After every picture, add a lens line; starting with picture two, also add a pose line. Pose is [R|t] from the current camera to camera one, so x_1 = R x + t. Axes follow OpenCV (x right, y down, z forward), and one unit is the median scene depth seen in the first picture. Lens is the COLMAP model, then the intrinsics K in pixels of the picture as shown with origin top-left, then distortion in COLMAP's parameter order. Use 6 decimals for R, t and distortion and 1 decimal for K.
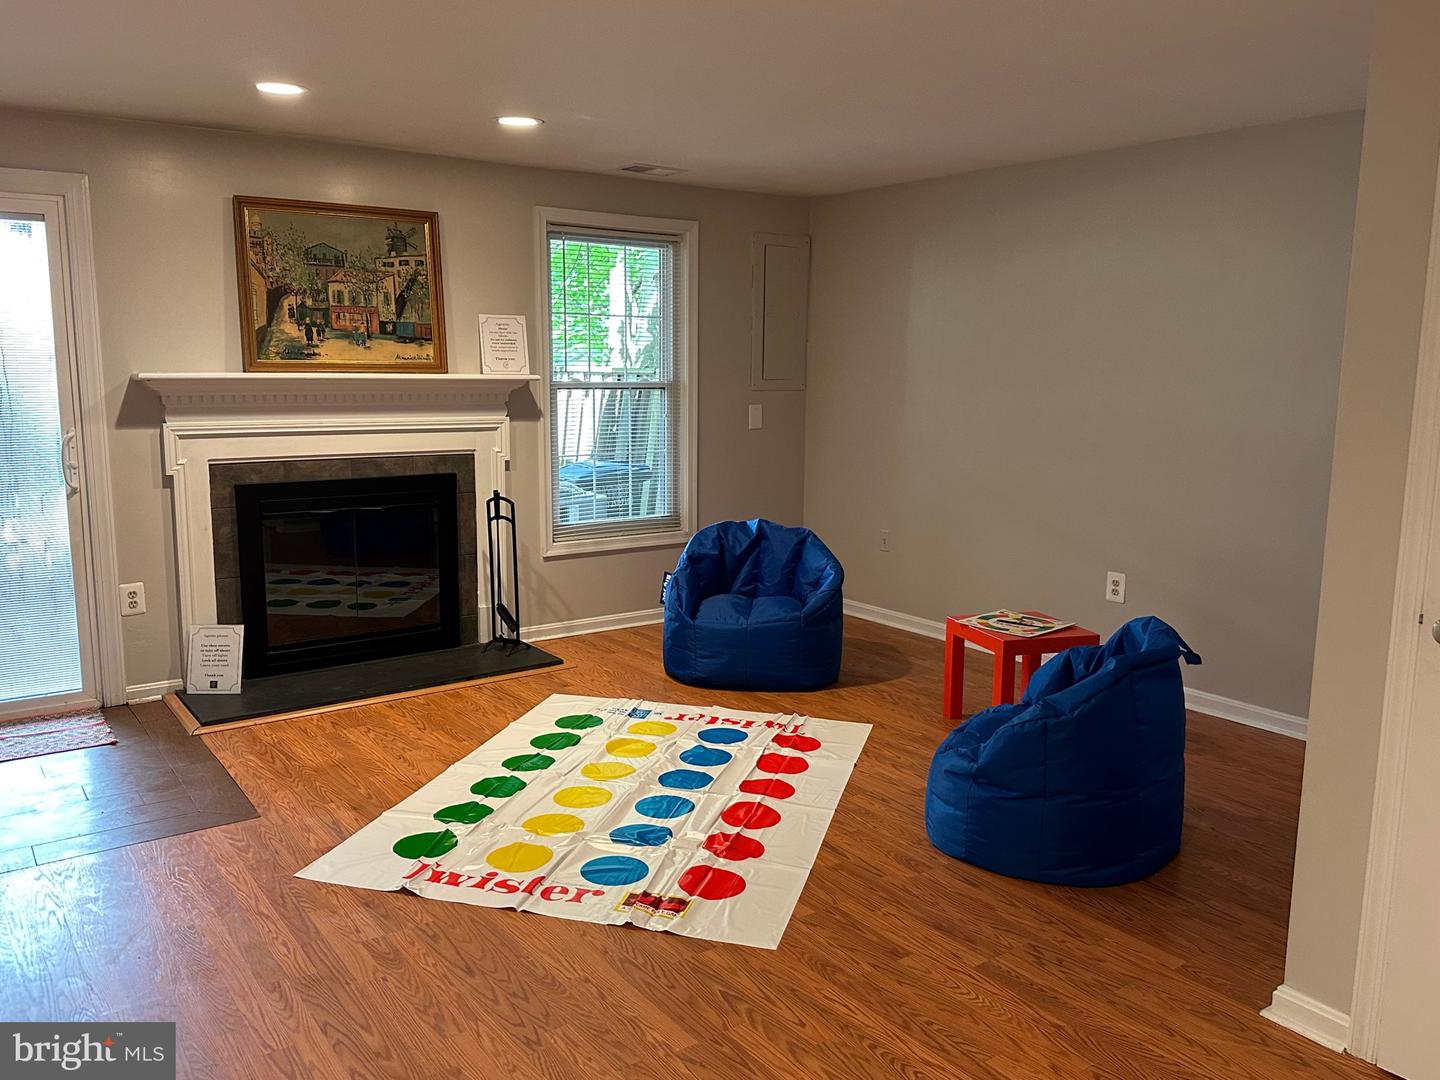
lens RADIAL K [[1144.8, 0, 726.8], [0, 1144.8, 547.1], [0, 0, 1]] dist [0.087313, -0.129072]
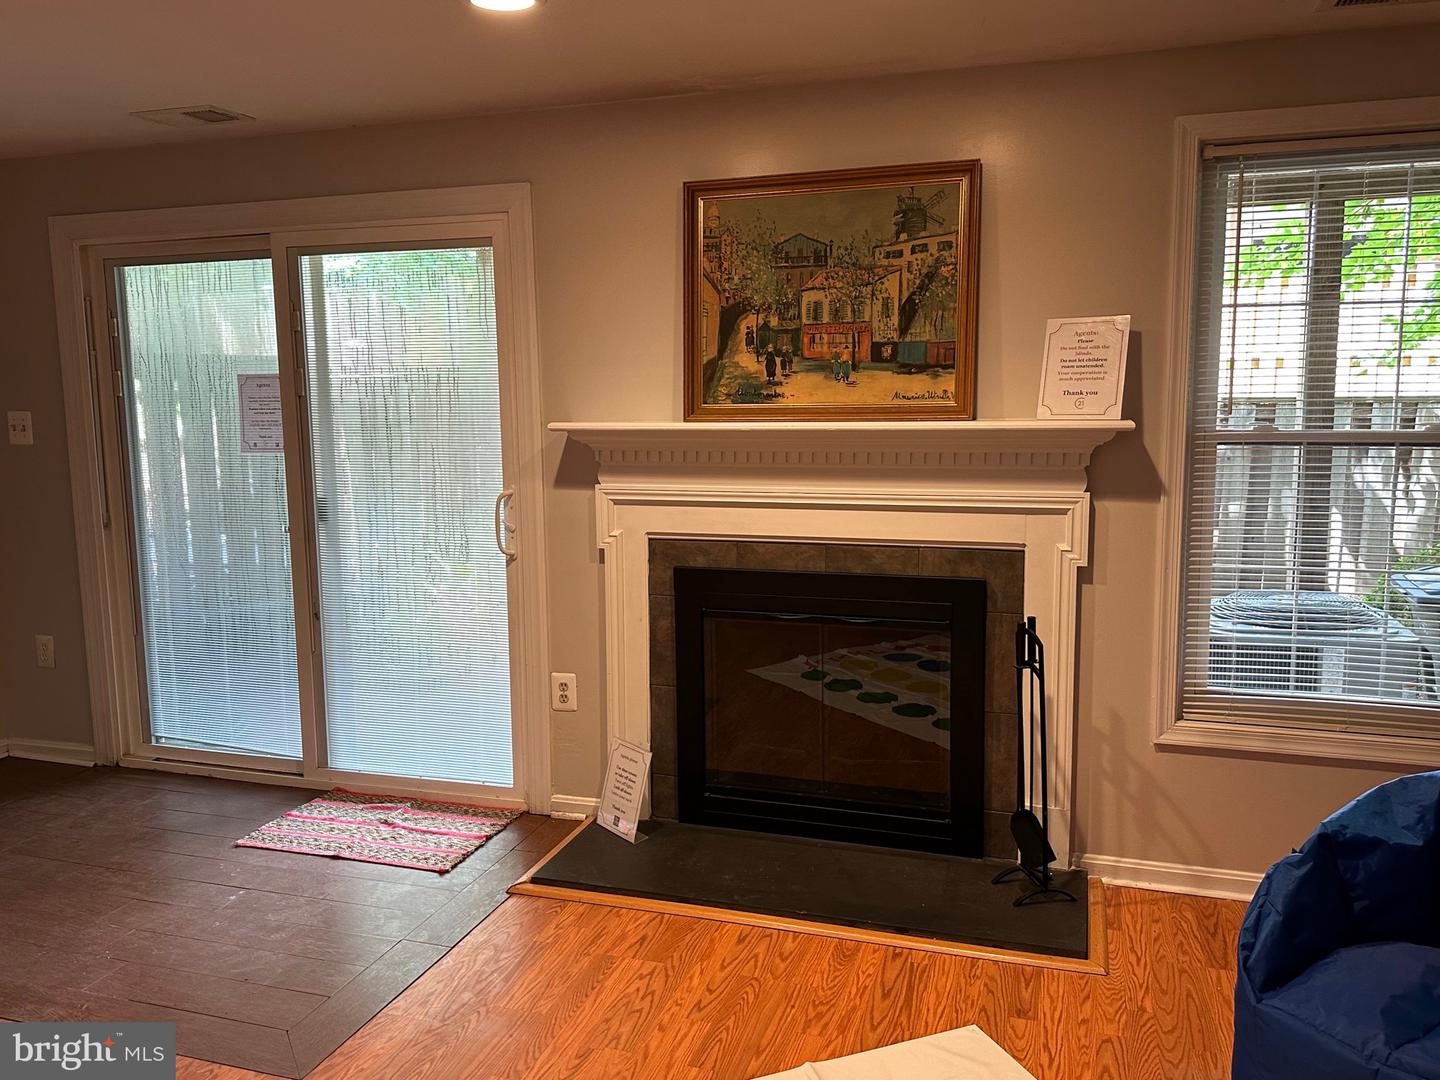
lens RADIAL K [[1144.8, 0, 721.9], [0, 1144.8, 528.5], [0, 0, 1]] dist [0.087313, -0.129072]
pose [[0.577367, 0.090544, -0.811449, 0.195616], [-0.112304, 0.993193, 0.030916, -0.102855], [0.808724, 0.073279, 0.583605, 0.567841]]
